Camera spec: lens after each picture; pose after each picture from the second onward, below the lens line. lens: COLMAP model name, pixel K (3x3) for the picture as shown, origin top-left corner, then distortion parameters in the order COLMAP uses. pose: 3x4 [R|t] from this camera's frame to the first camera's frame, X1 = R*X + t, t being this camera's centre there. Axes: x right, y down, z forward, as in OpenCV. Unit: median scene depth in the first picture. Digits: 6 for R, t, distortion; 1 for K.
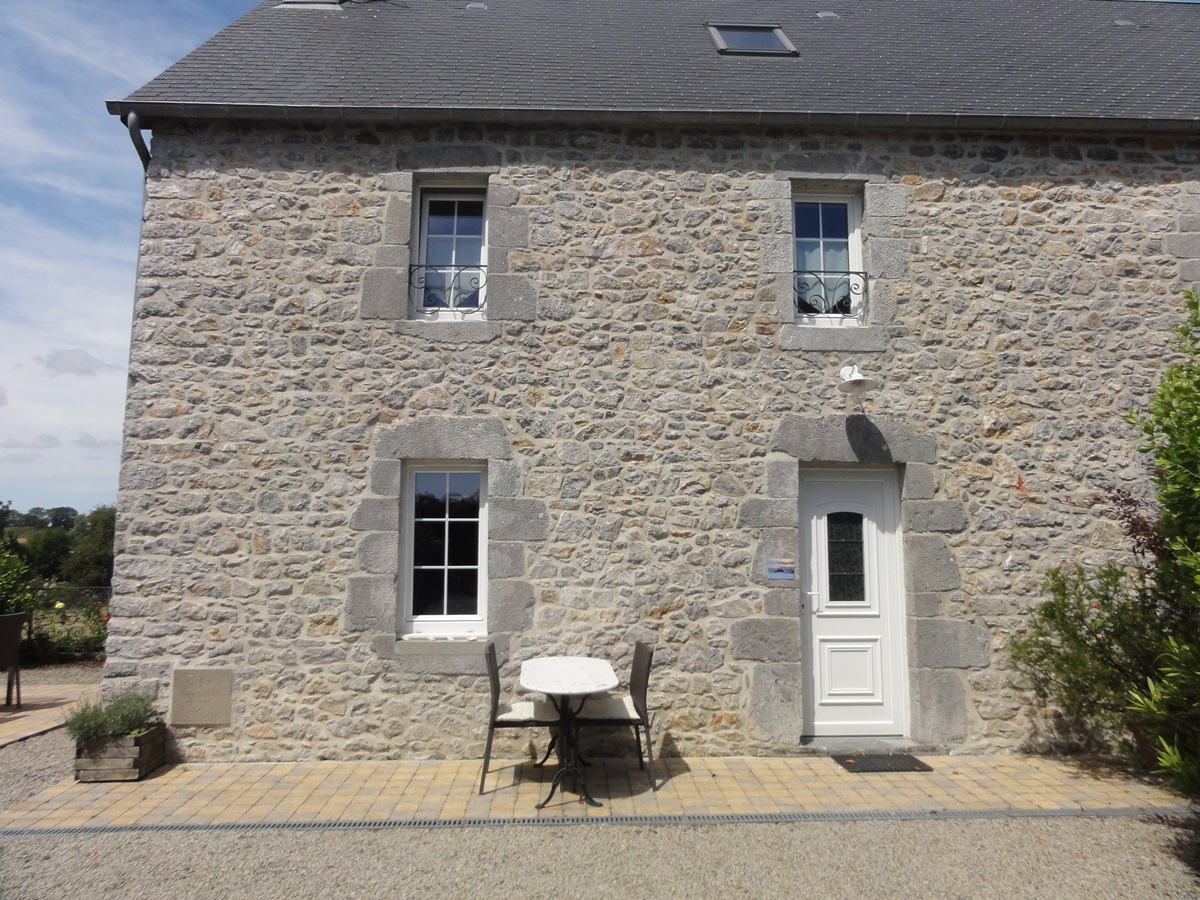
lens RADIAL K [[842.3, 0, 601.0], [0, 842.3, 451.4], [0, 0, 1]] dist [0.000433, -0.001730]
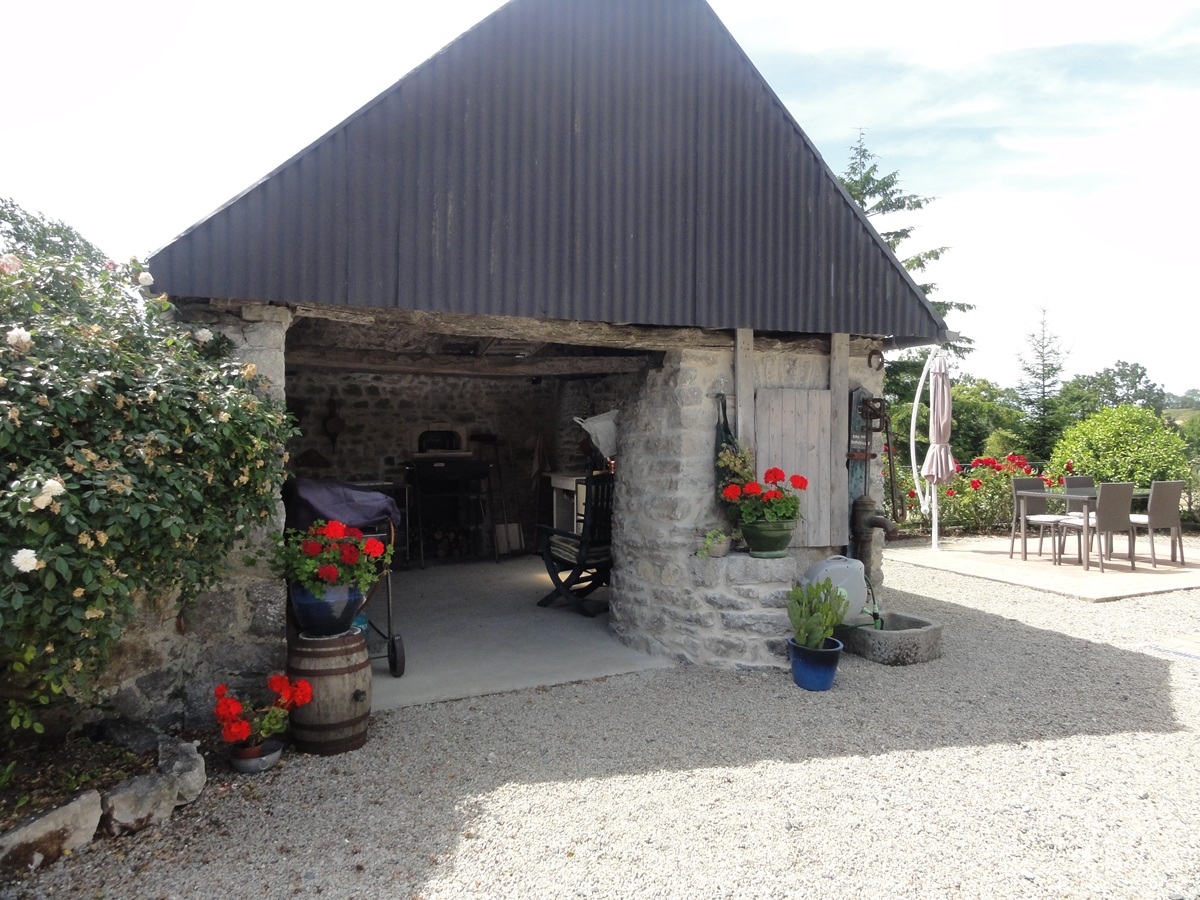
lens RADIAL K [[842.3, 0, 600.8], [0, 842.3, 448.0], [0, 0, 1]] dist [0.000433, -0.001730]
pose [[0.359793, 0.005503, -0.933016, 0.069942], [0.121046, 0.991256, 0.052525, -0.005460], [0.925147, -0.131836, 0.355981, -0.090387]]
